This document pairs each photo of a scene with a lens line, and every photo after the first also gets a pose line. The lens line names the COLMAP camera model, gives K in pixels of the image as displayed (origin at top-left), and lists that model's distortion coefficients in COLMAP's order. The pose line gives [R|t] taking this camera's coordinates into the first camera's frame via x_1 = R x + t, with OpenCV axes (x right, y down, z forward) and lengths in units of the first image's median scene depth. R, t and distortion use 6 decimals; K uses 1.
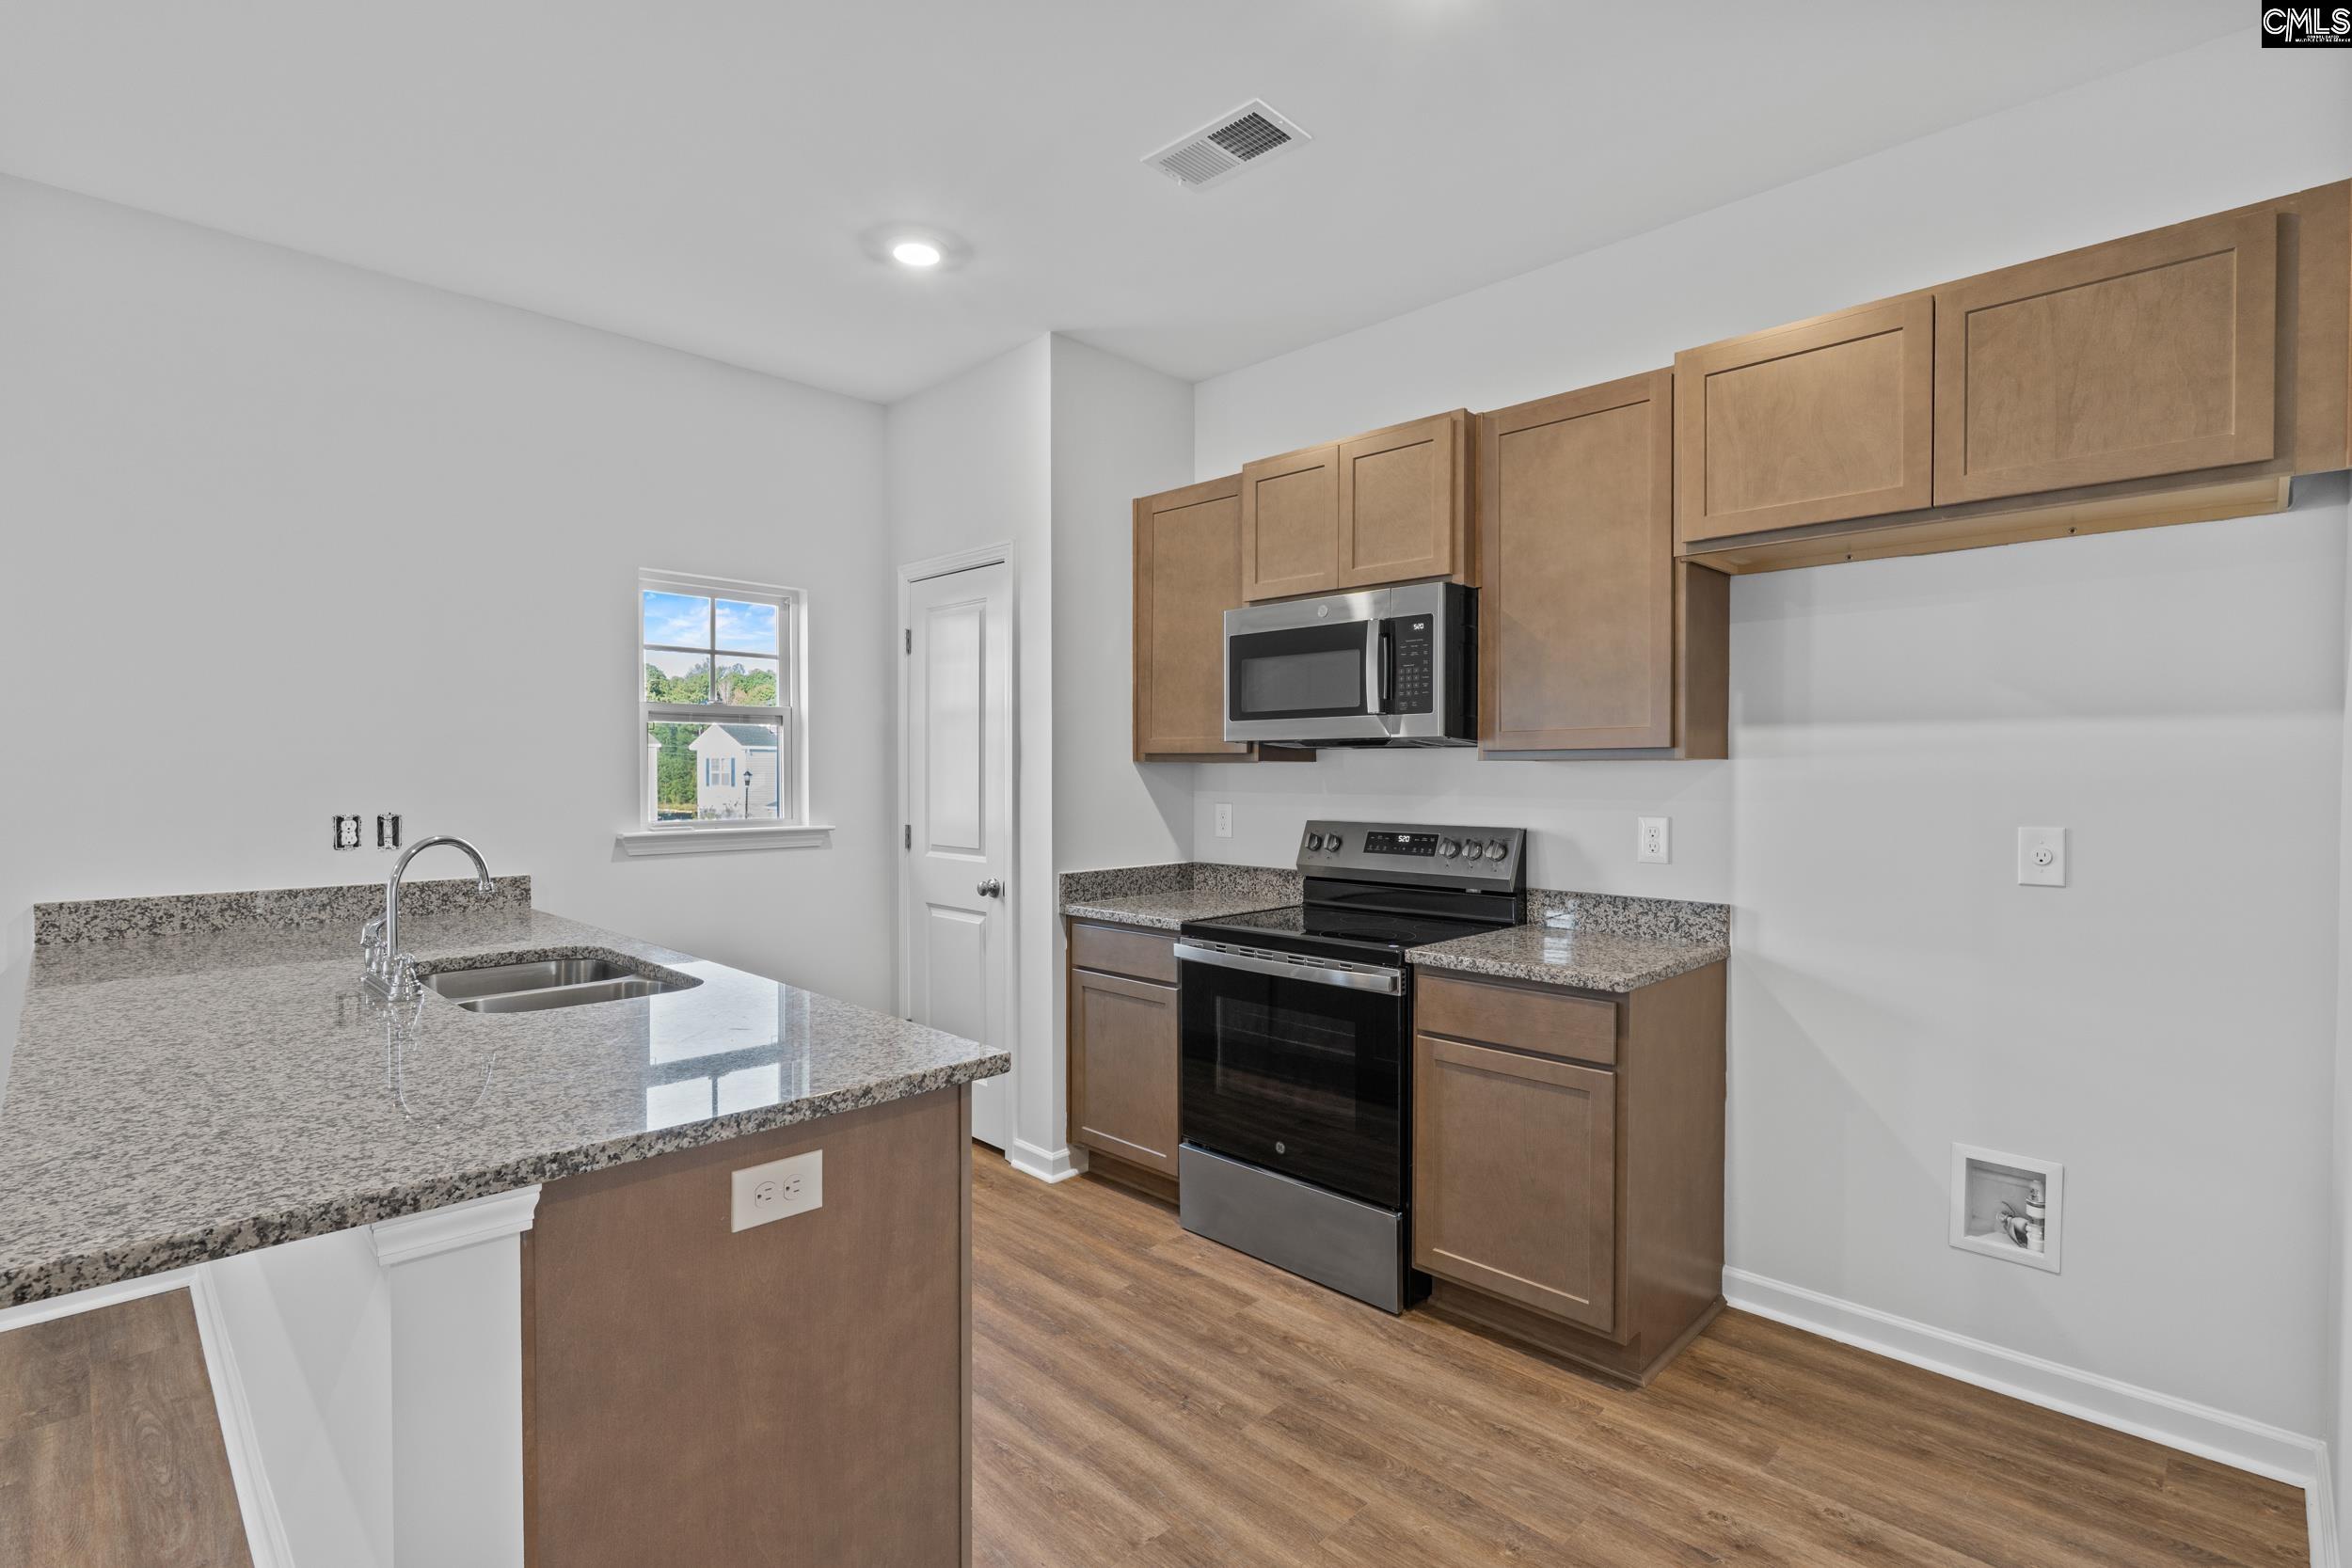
lens RADIAL K [[1097.9, 0, 1173.9], [0, 1097.9, 787.2], [0, 0, 1]] dist [-0.003214, -0.000079]
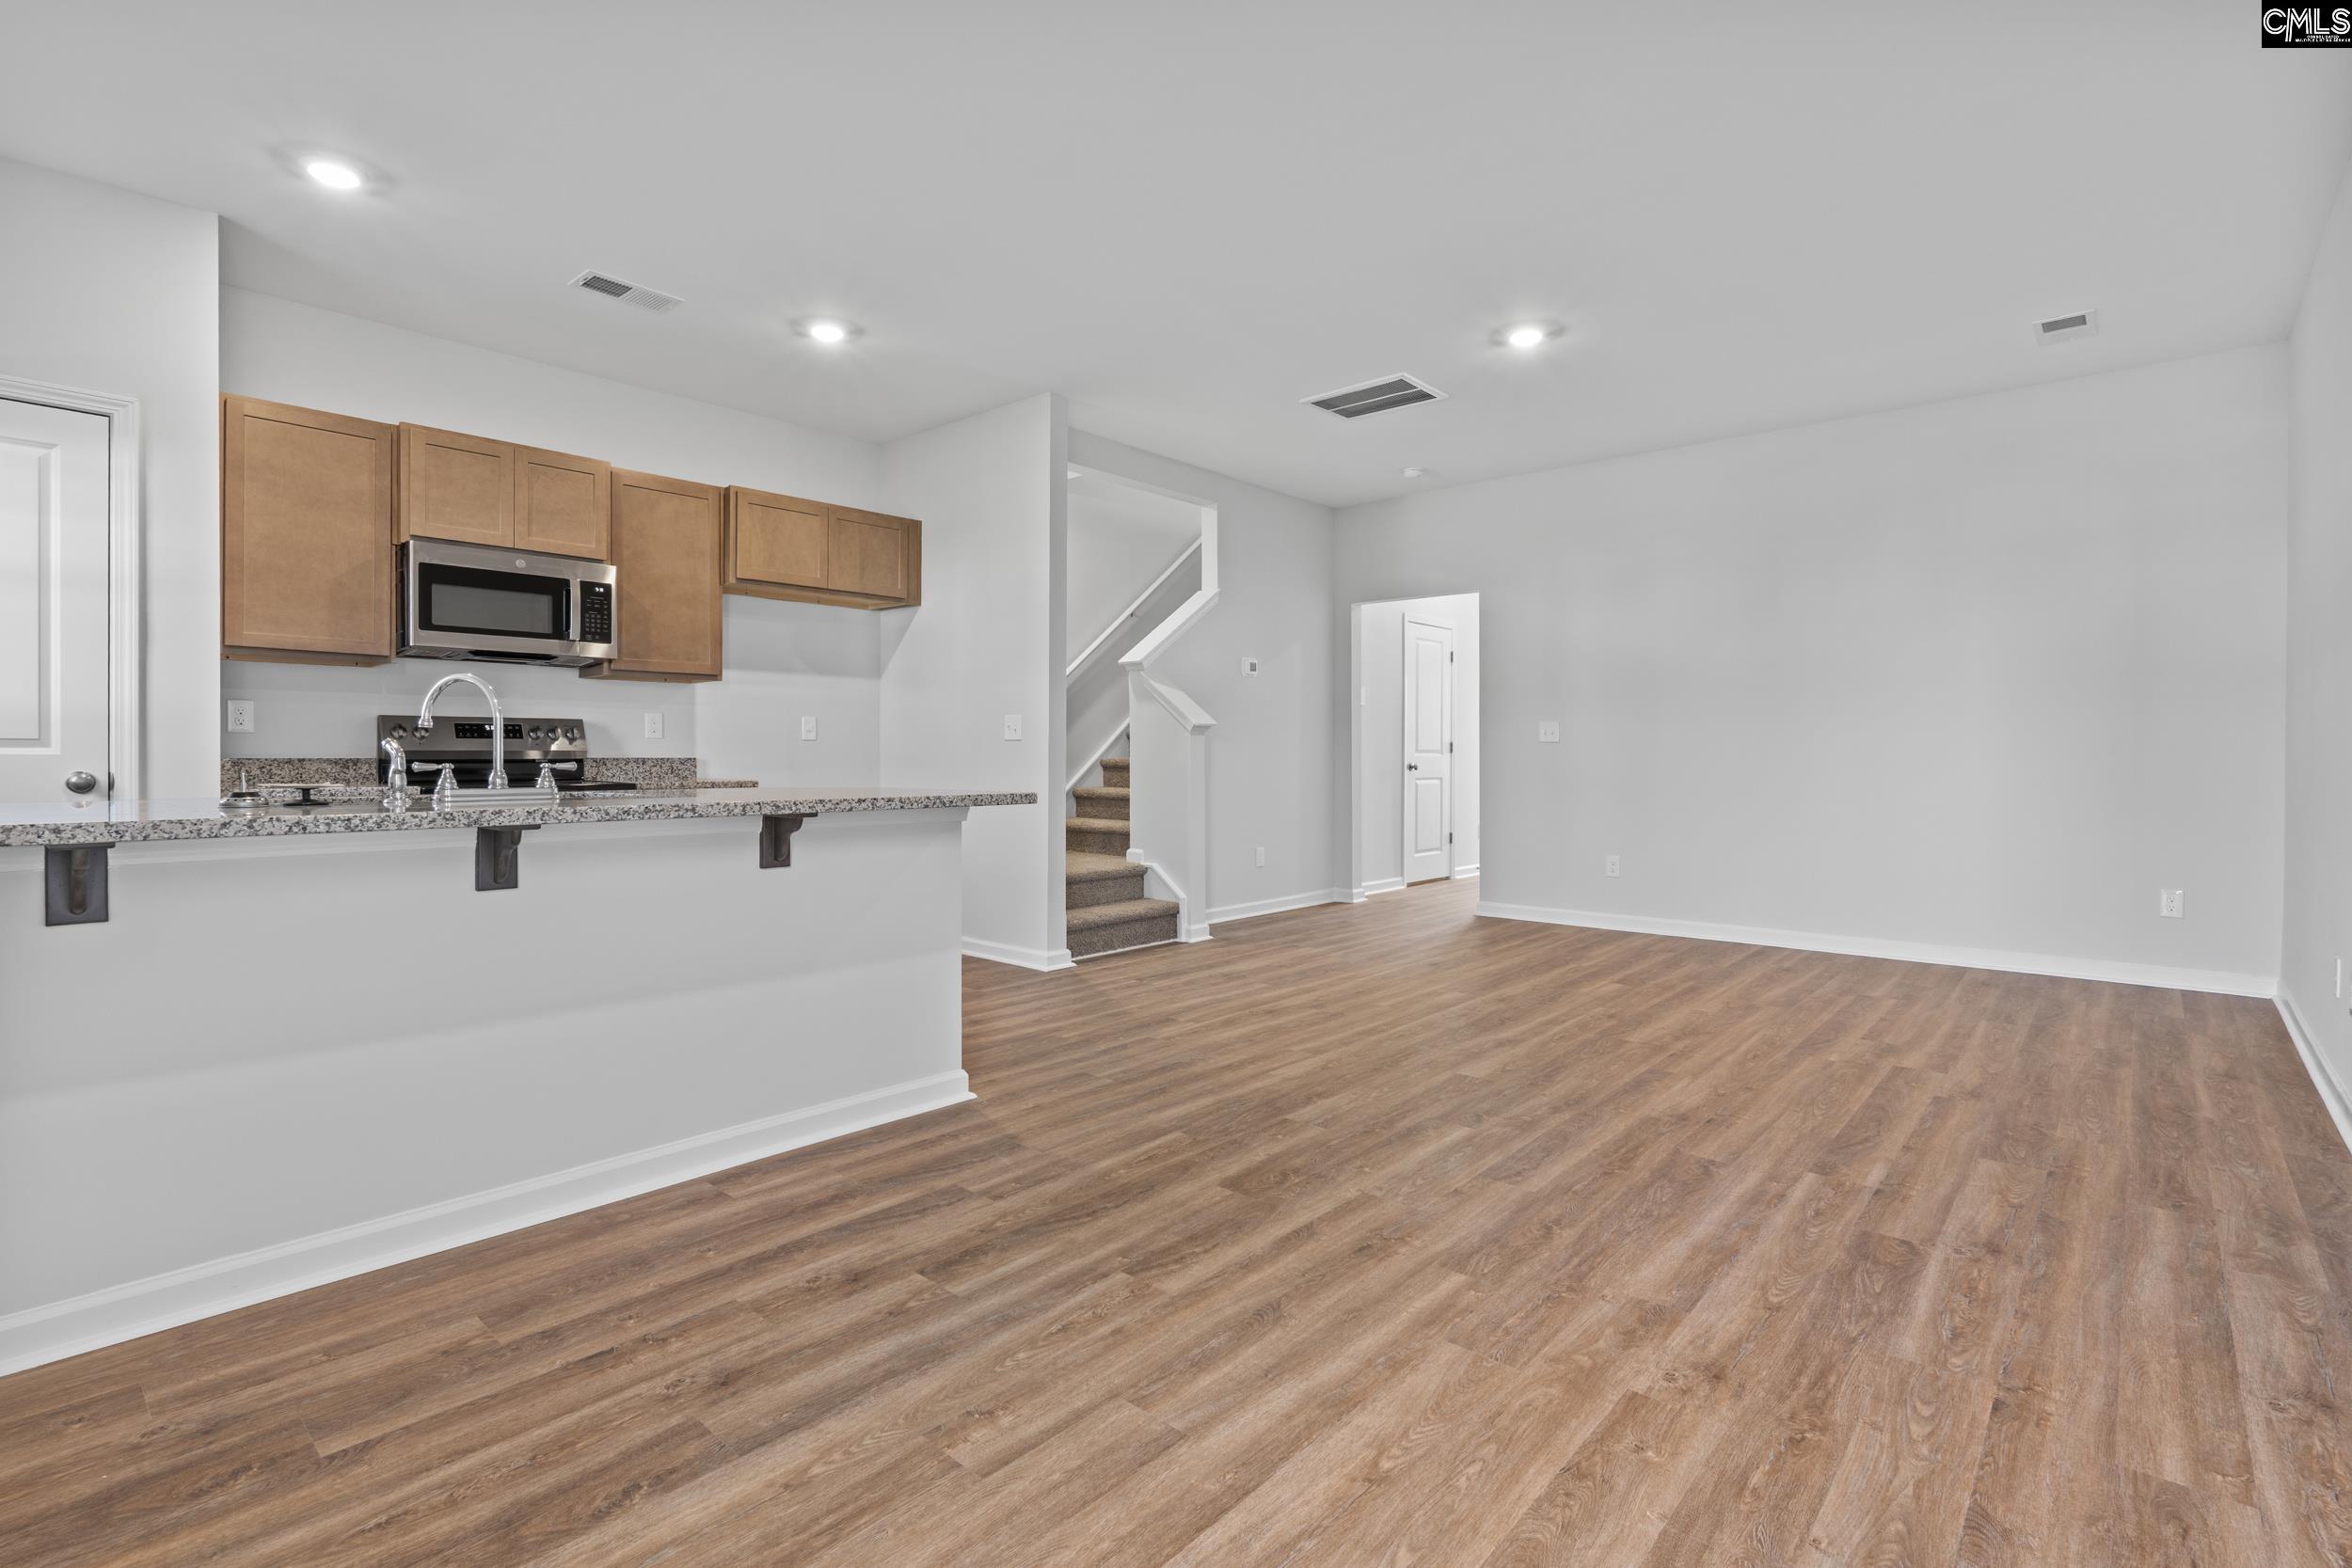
lens RADIAL K [[1097.9, 0, 1174.0], [0, 1097.9, 768.4], [0, 0, 1]] dist [-0.003214, -0.000079]
pose [[-0.055973, -0.009843, 0.998384, -1.400852], [0.015846, 0.999817, 0.010746, 0.110388], [-0.998307, 0.016422, -0.055807, 0.239069]]
